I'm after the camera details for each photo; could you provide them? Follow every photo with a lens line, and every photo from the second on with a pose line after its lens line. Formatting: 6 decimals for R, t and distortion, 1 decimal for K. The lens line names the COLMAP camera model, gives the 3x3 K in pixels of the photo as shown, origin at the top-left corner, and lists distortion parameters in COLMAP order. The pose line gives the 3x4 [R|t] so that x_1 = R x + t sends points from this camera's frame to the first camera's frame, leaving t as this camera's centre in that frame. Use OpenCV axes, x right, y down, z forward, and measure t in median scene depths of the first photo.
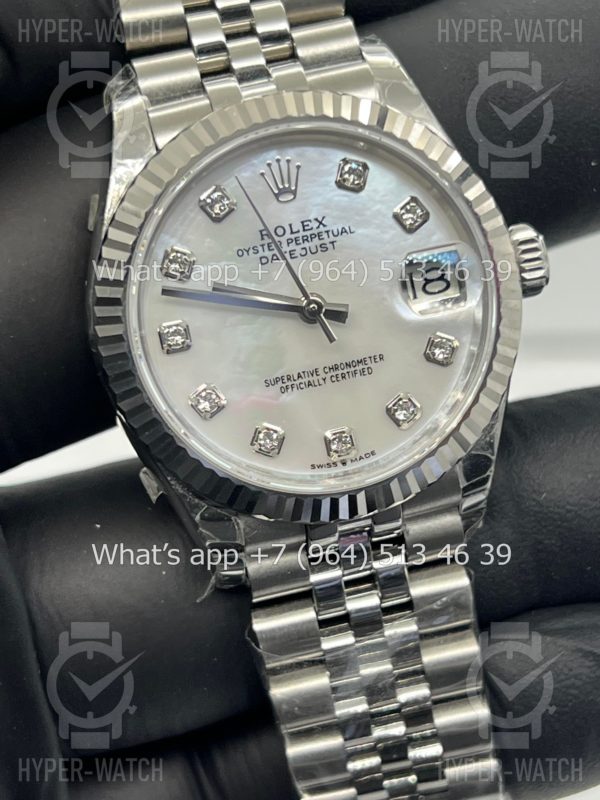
lens RADIAL K [[1830.0, 0, 296.4], [0, 1830.0, 398.8], [0, 0, 1]] dist [-0.163354, 0.000000]
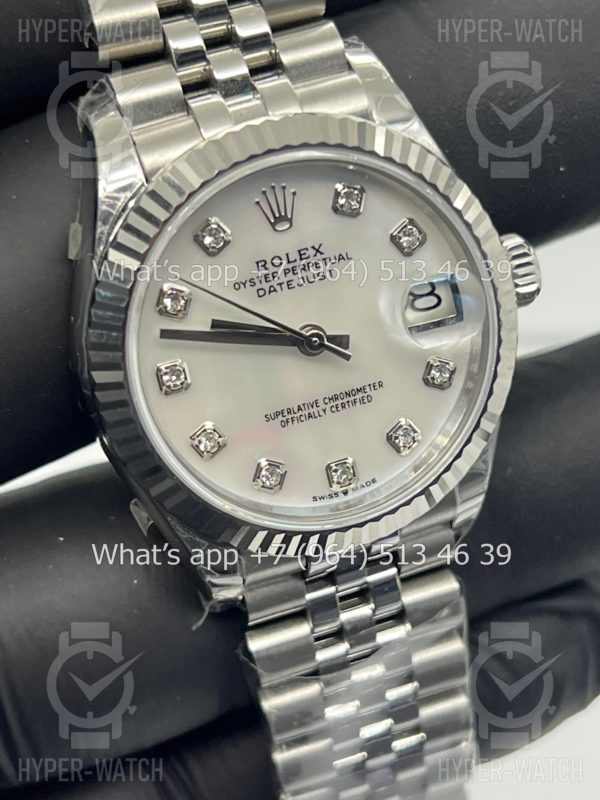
lens RADIAL K [[1830.0, 0, 302.7], [0, 1830.0, 400.9], [0, 0, 1]] dist [-0.163354, 0.000000]
pose [[0.990845, -0.041532, 0.128457, -0.120933], [0.022218, 0.988695, 0.148285, -0.159974], [-0.133163, -0.144074, 0.980566, 0.044532]]
